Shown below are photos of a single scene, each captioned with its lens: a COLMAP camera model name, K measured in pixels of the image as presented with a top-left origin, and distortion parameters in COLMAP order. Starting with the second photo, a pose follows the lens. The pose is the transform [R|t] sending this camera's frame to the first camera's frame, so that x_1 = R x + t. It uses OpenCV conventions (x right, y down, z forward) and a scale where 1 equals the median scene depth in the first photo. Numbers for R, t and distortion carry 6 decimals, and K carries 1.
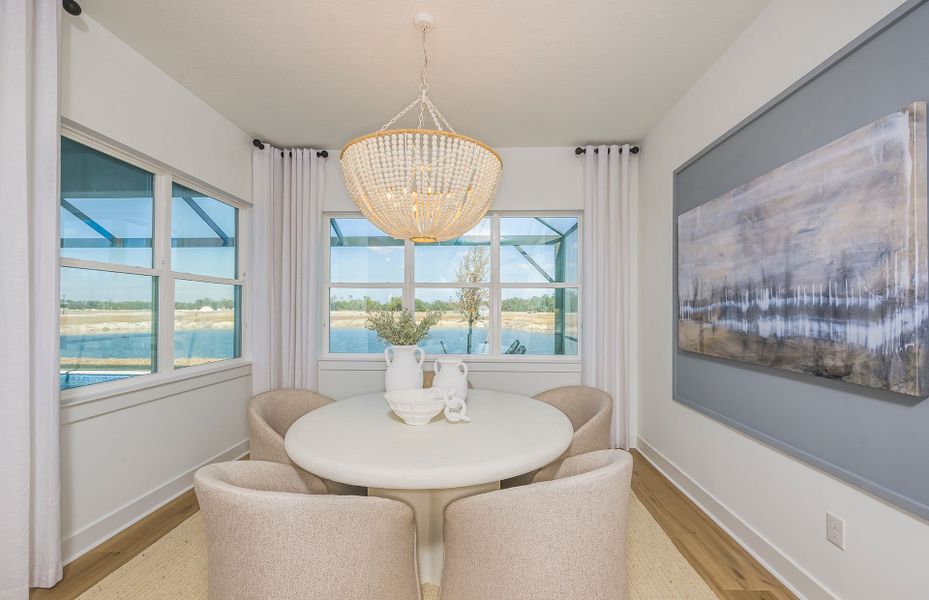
lens RADIAL K [[363.8, 0, 465.7], [0, 363.8, 305.9], [0, 0, 1]] dist [-0.001350, -0.000530]
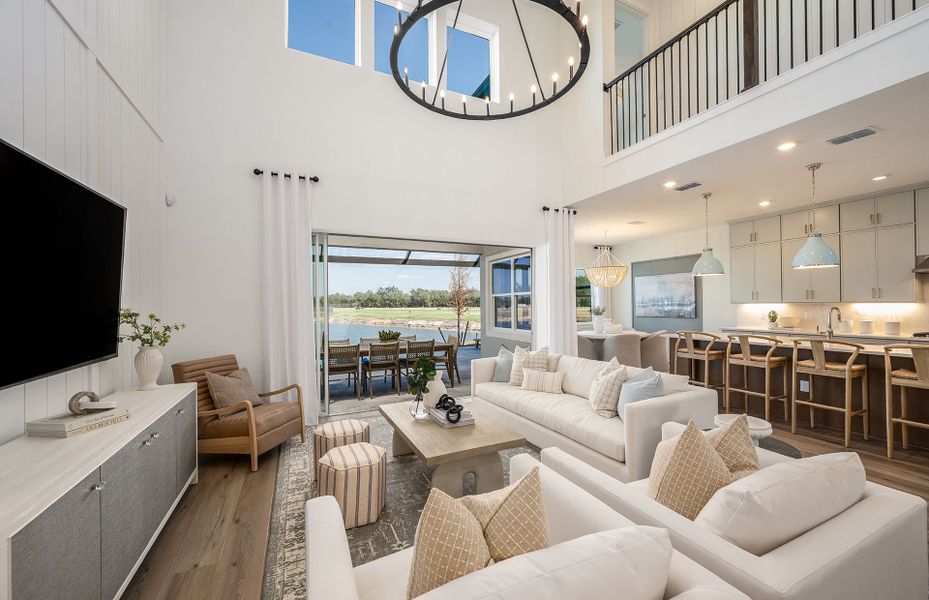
lens RADIAL K [[363.8, 0, 465.7], [0, 363.8, 305.9], [0, 0, 1]] dist [-0.001350, -0.000530]
pose [[0.881746, -0.022584, 0.471183, -3.494523], [0.016904, 0.999724, 0.016284, -0.087440], [-0.471421, -0.006394, 0.881885, -1.802692]]
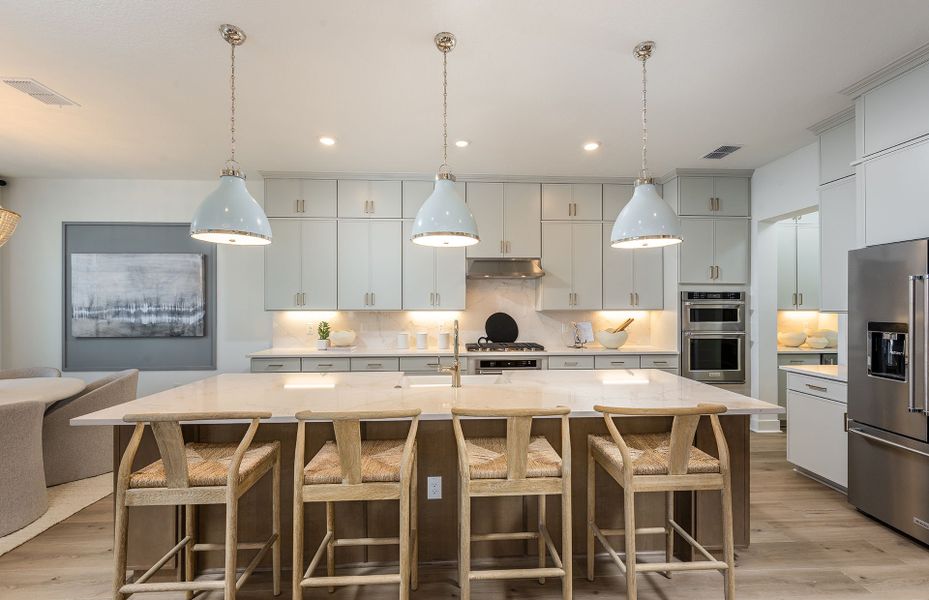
lens RADIAL K [[363.8, 0, 465.7], [0, 363.8, 305.9], [0, 0, 1]] dist [-0.001350, -0.000530]
pose [[-0.101512, -0.005342, 0.994820, -1.699226], [-0.007908, 0.999958, 0.004563, -0.057089], [-0.994803, -0.007404, -0.101550, -0.801002]]
